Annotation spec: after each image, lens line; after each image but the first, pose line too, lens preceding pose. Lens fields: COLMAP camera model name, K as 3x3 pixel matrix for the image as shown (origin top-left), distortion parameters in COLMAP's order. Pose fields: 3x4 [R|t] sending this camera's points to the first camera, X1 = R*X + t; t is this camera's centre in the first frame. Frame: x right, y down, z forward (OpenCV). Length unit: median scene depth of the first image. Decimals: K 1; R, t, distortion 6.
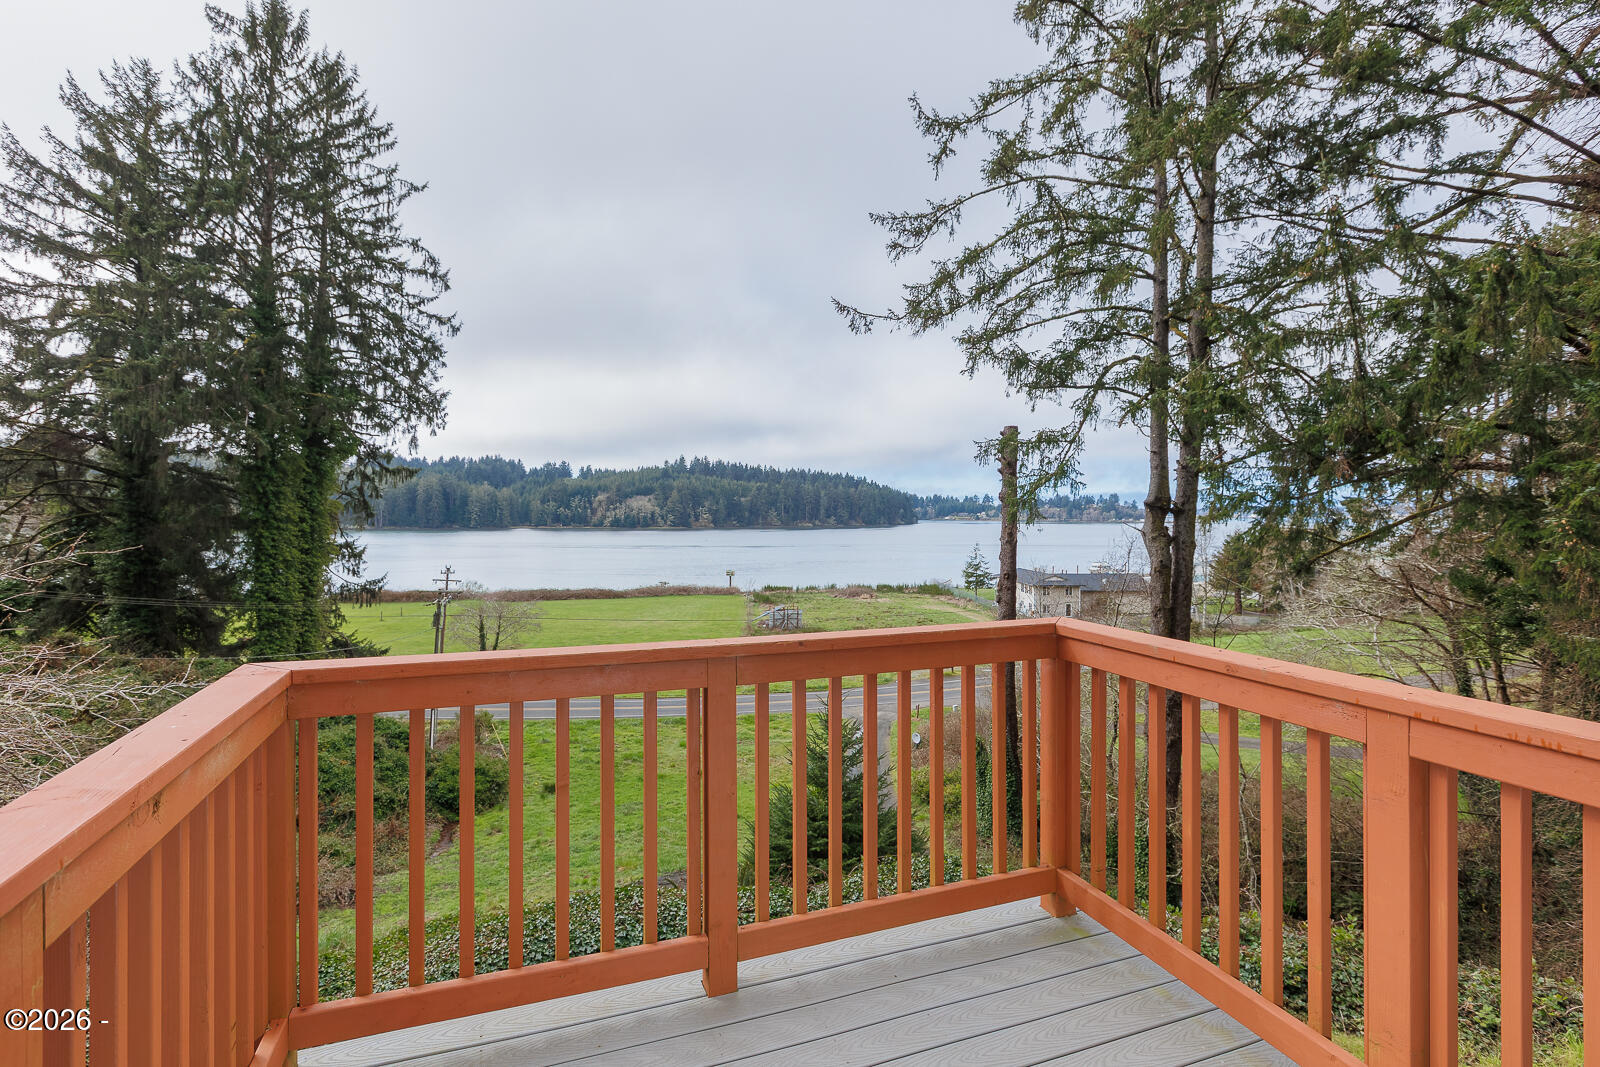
lens RADIAL K [[768.1, 0, 790.8], [0, 768.1, 507.9], [0, 0, 1]] dist [0.000285, -0.000656]
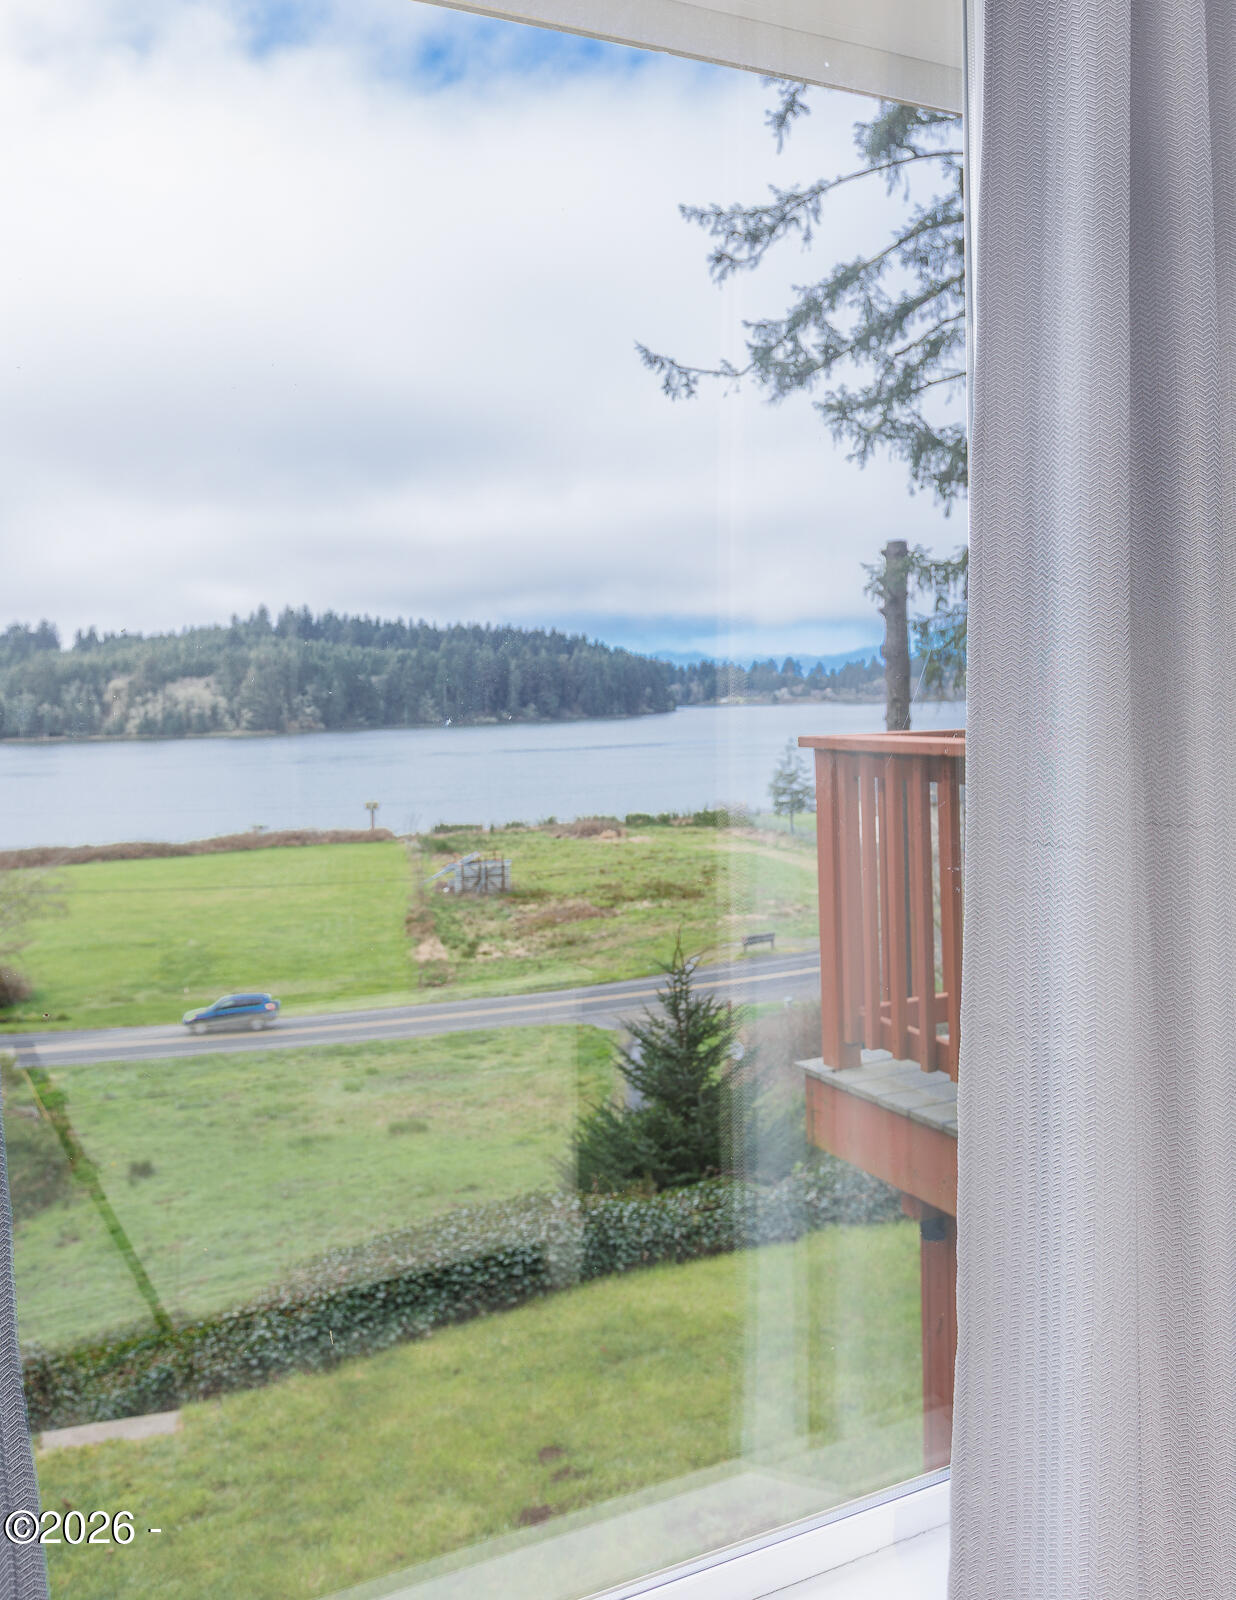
lens RADIAL K [[1335.1, 0, 592.8], [0, 1335.1, 708.6], [0, 0, 1]] dist [0.009933, 0.002481]
pose [[0.993553, -0.033005, 0.108462, -0.065106], [0.031537, 0.999387, 0.015230, 0.005861], [-0.108898, -0.011711, 0.993984, -0.055819]]
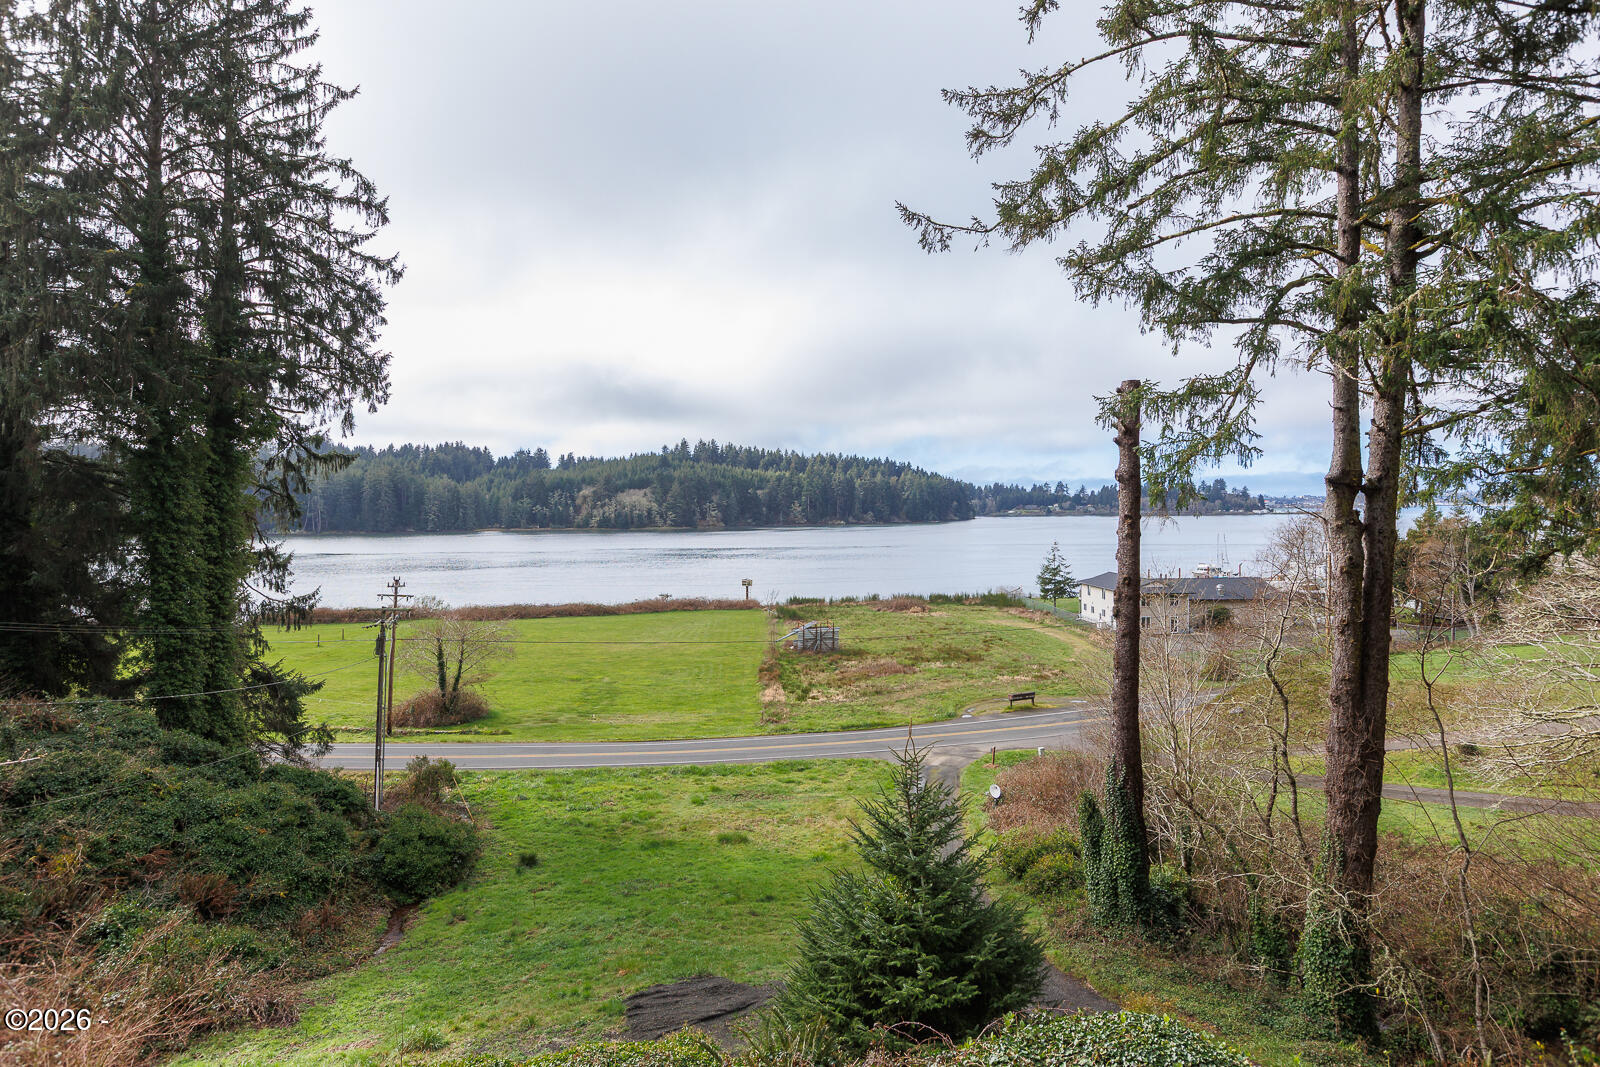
lens RADIAL K [[937.1, 0, 796.9], [0, 937.1, 520.3], [0, 0, 1]] dist [-0.005355, 0.000154]
pose [[0.999694, -0.012993, -0.021073, -0.015255], [0.013388, 0.999735, 0.018740, 0.005801], [0.020824, -0.019016, 0.999602, 0.059932]]
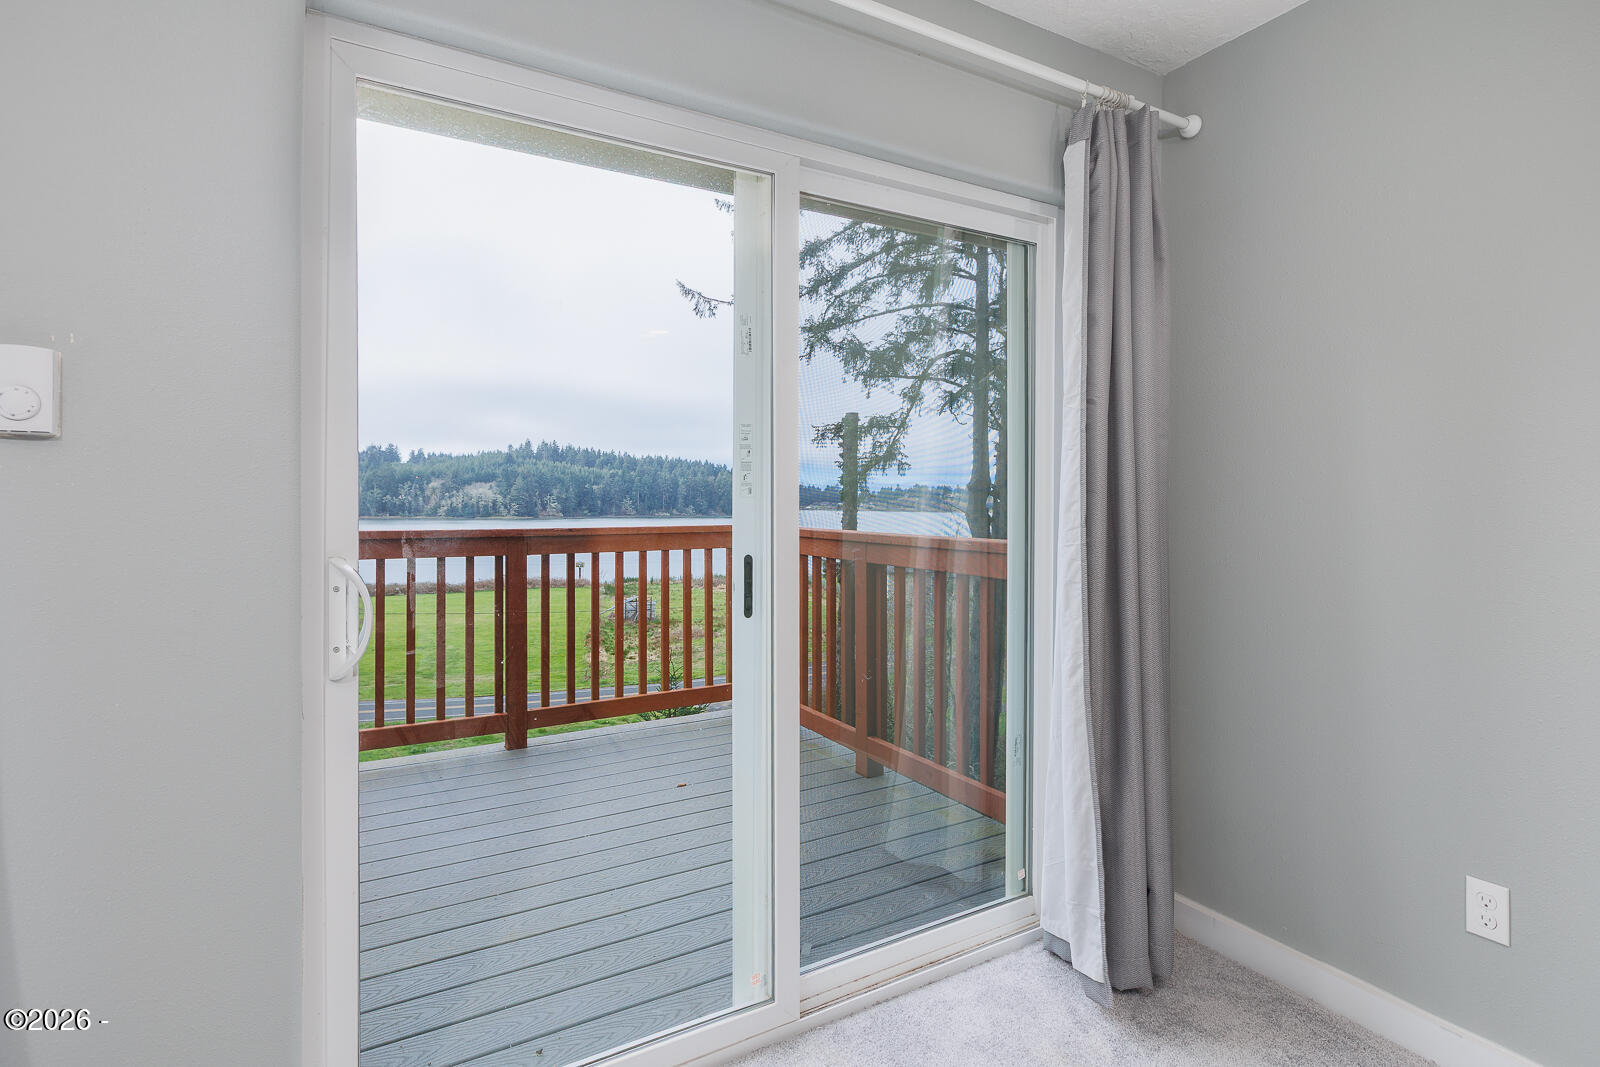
lens RADIAL K [[798.7, 0, 801.4], [0, 798.7, 503.7], [0, 0, 1]] dist [-0.021387, 0.000003]
pose [[0.982039, 0.001855, 0.188668, 0.010001], [-0.003313, 0.999967, 0.007408, 0.007064], [-0.188648, -0.007900, 0.982013, -0.039899]]
